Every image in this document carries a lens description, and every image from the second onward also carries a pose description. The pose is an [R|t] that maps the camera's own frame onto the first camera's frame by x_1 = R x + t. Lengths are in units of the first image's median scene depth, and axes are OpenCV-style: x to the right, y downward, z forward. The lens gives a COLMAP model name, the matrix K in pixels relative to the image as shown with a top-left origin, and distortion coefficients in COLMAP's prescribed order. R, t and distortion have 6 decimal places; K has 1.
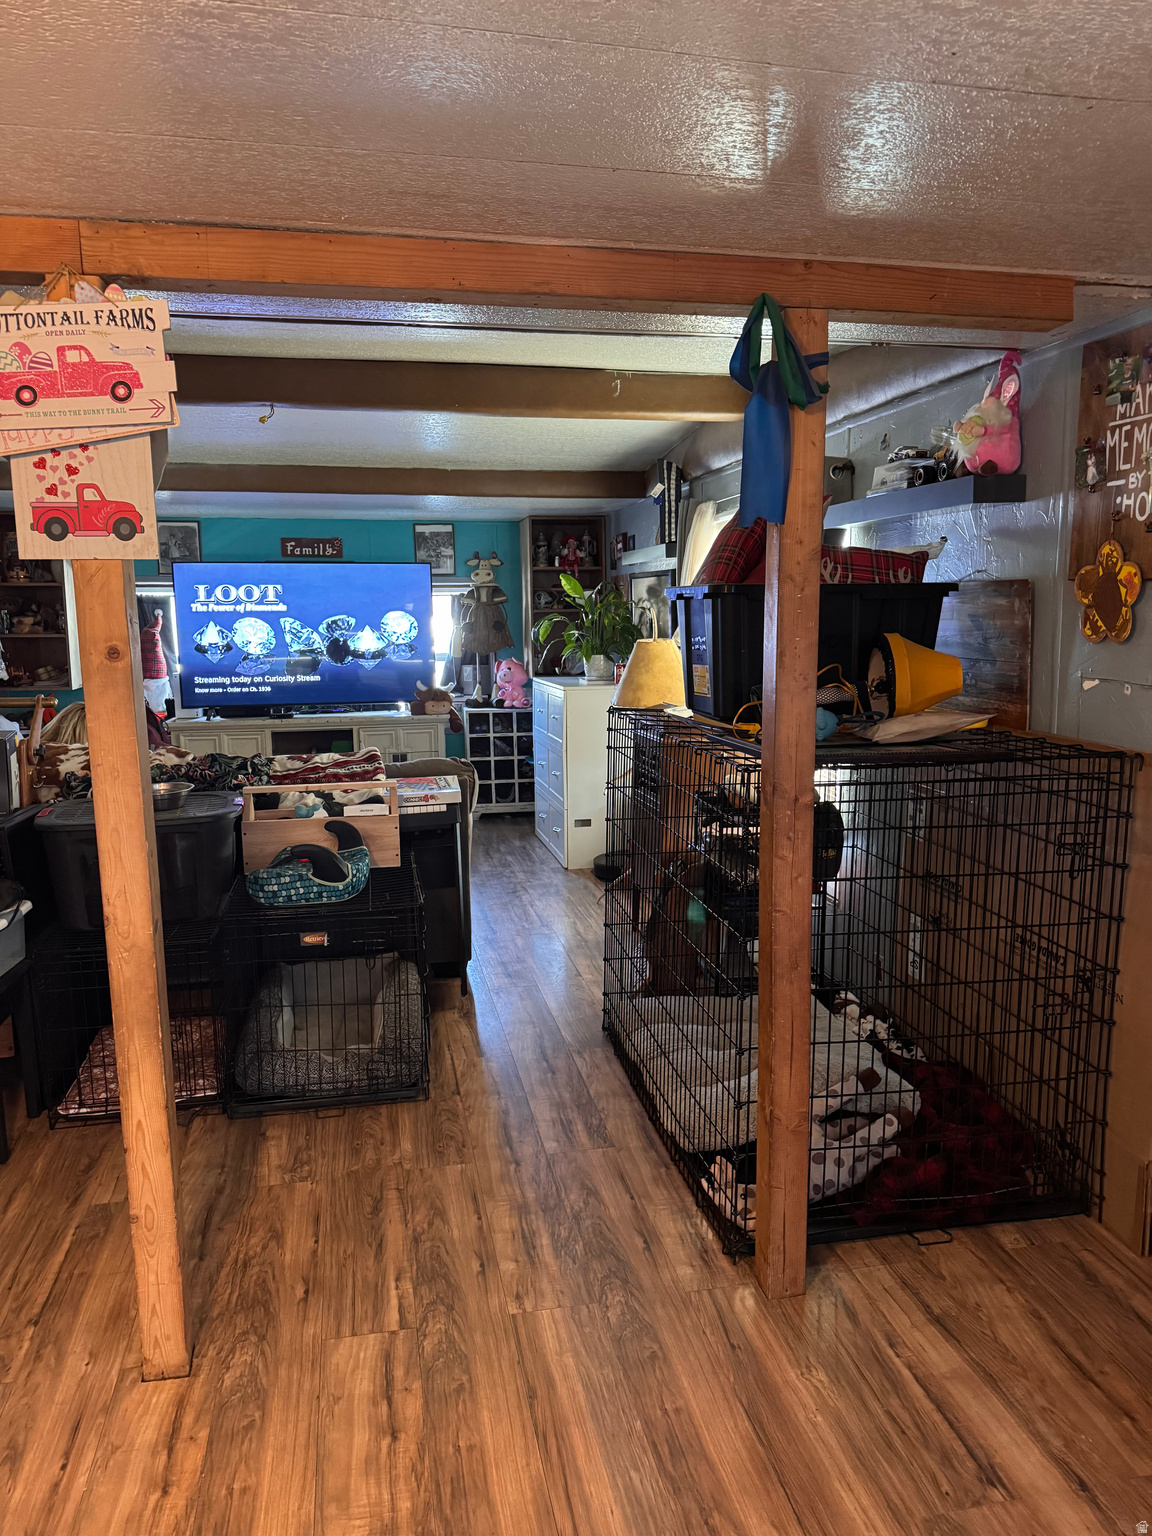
lens RADIAL K [[1059.4, 0, 573.2], [0, 1059.4, 773.3], [0, 0, 1]] dist [0.106280, -0.145211]
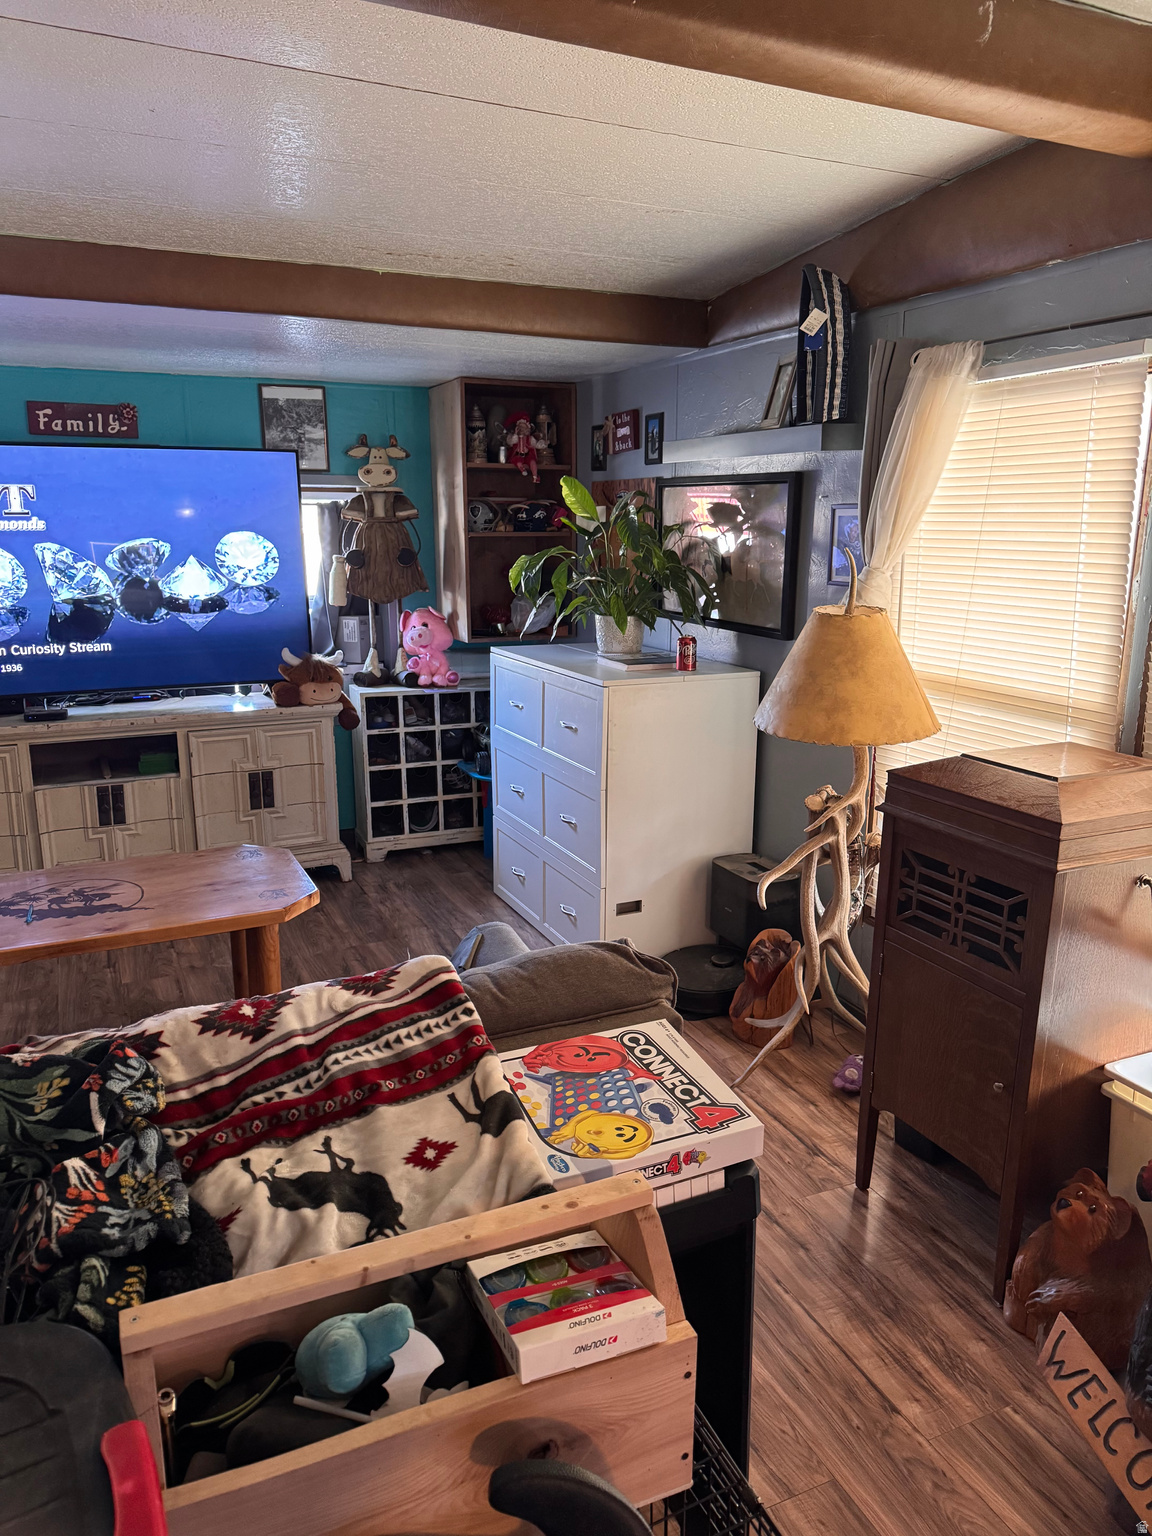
lens RADIAL K [[1074.1, 0, 576.0], [0, 1074.1, 768.0], [0, 0, 1]] dist [0.108143, -0.215913]
pose [[0.974170, -0.037338, 0.222707, -0.123023], [0.019548, 0.996477, 0.081560, -0.065611], [-0.224967, -0.075100, 0.971468, 0.353398]]
